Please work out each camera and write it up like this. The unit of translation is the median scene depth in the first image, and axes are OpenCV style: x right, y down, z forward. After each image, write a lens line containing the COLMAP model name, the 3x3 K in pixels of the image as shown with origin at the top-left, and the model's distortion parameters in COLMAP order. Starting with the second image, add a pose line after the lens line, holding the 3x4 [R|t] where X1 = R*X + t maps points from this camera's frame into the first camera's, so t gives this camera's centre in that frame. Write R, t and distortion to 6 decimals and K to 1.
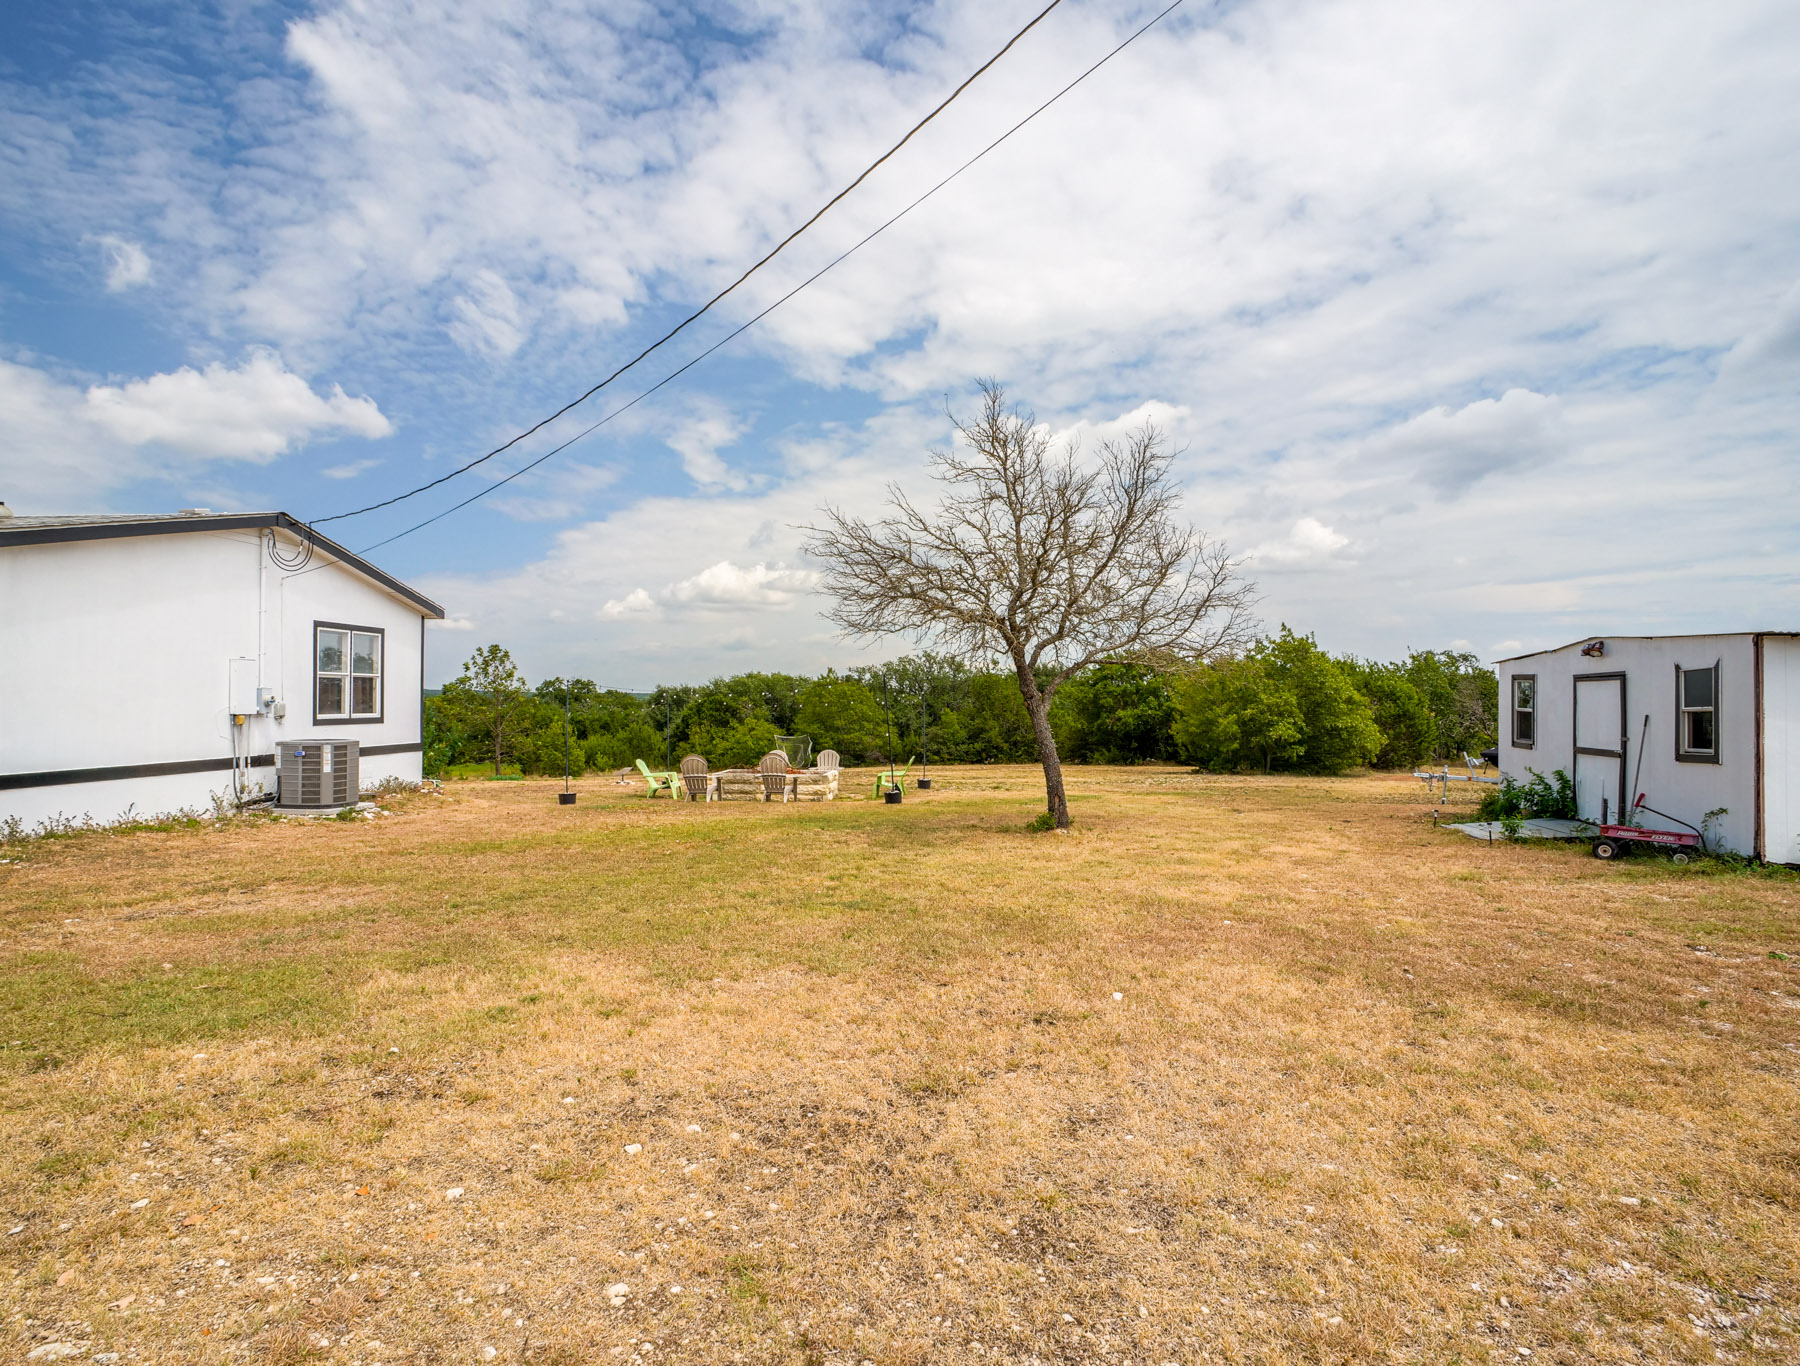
lens RADIAL K [[1011.0, 0, 900.0], [0, 1011.0, 683.0], [0, 0, 1]] dist [0.000353, 0.000258]
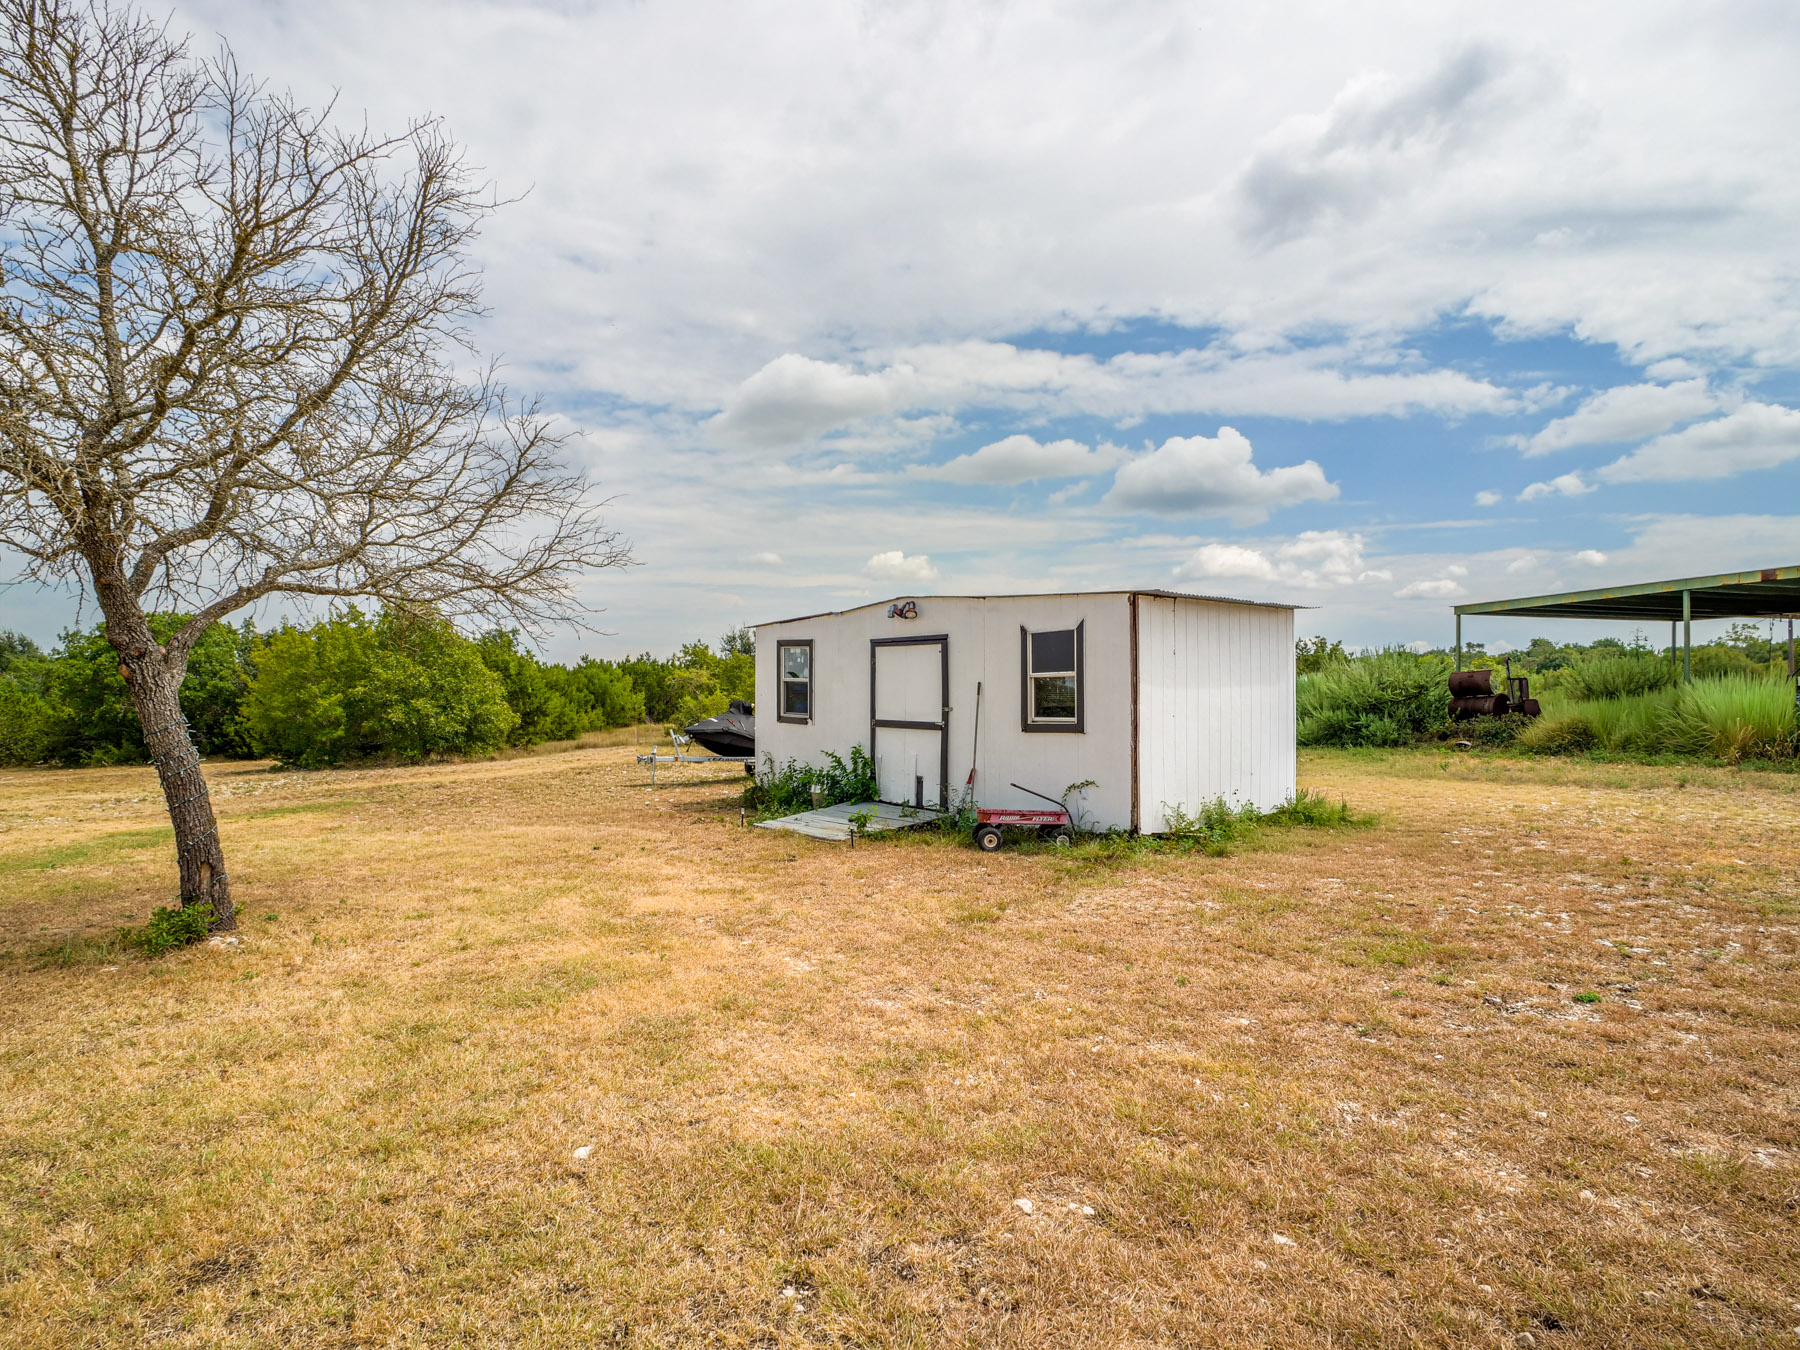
lens RADIAL K [[994.5, 0, 900.0], [0, 994.5, 675.0], [0, 0, 1]] dist [-0.005448, -0.001396]
pose [[0.624629, -0.003042, 0.780915, -0.003737], [-0.007182, 0.999928, 0.009640, 0.015422], [-0.780888, -0.011630, 0.624562, 0.447807]]
